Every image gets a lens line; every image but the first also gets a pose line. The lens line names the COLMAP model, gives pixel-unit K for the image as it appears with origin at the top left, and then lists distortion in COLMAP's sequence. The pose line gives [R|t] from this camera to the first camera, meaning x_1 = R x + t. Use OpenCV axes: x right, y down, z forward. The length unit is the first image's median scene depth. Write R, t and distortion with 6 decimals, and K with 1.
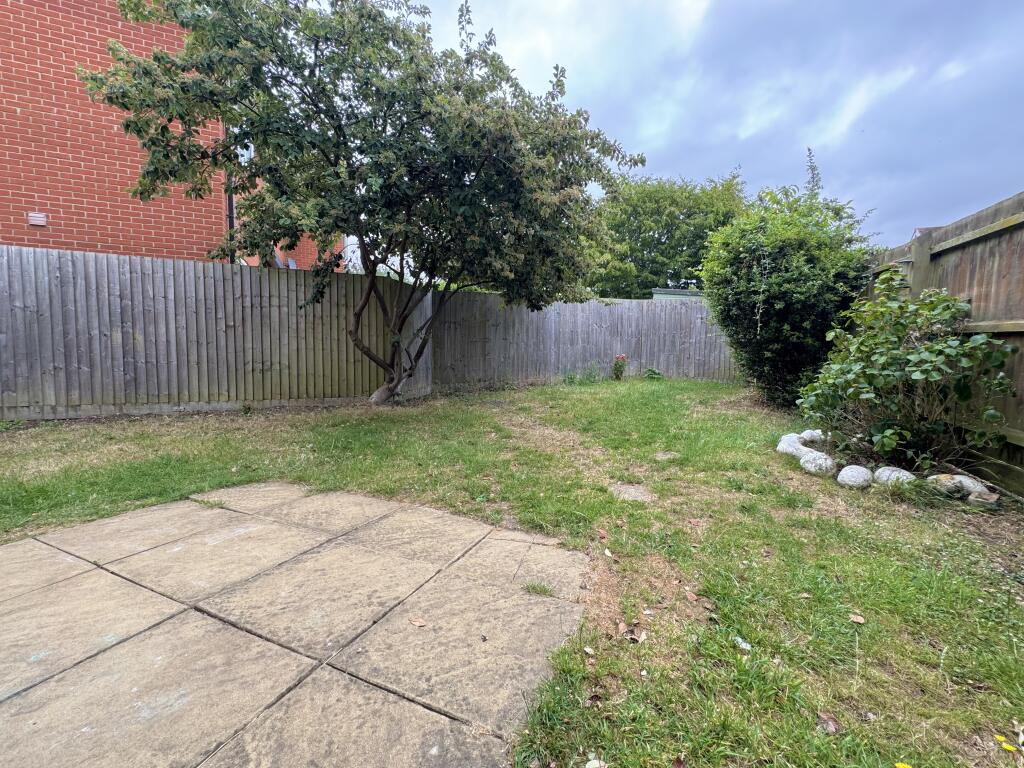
lens RADIAL K [[410.6, 0, 512.0], [0, 410.6, 384.0], [0, 0, 1]] dist [-0.005190, -0.000015]
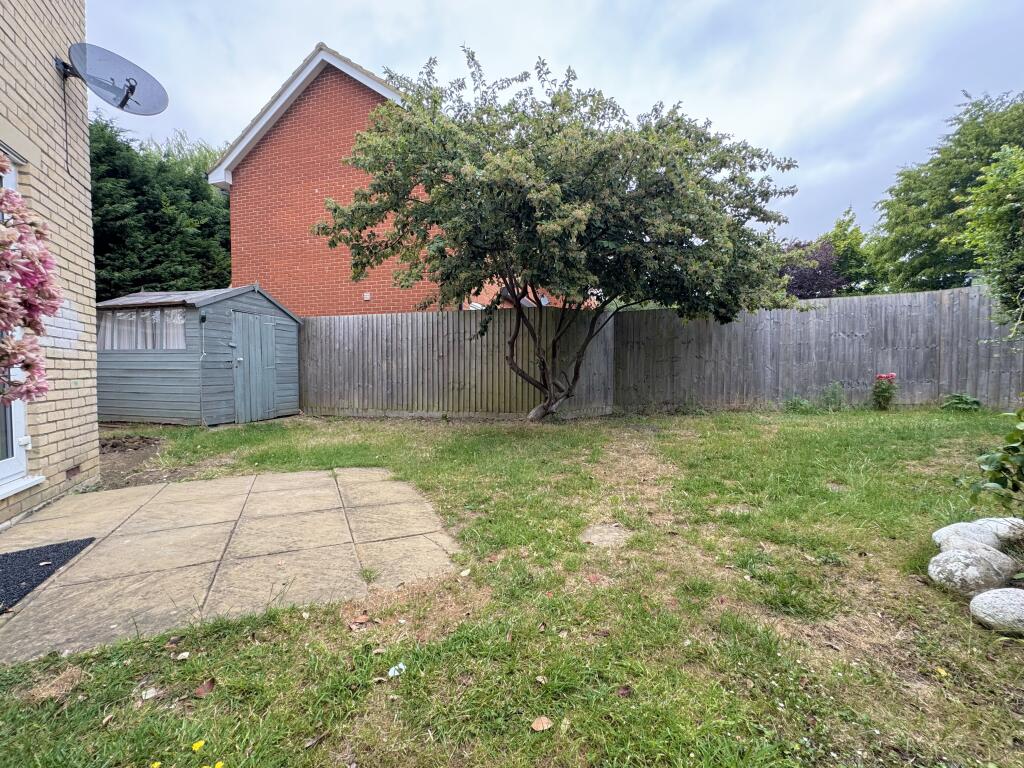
lens RADIAL K [[410.6, 0, 512.0], [0, 410.6, 384.0], [0, 0, 1]] dist [-0.005190, -0.000015]
pose [[0.771564, 0.006614, -0.636118, 0.367933], [-0.036343, 0.998771, -0.033696, -0.011006], [0.635113, 0.049117, 0.770856, 0.097825]]
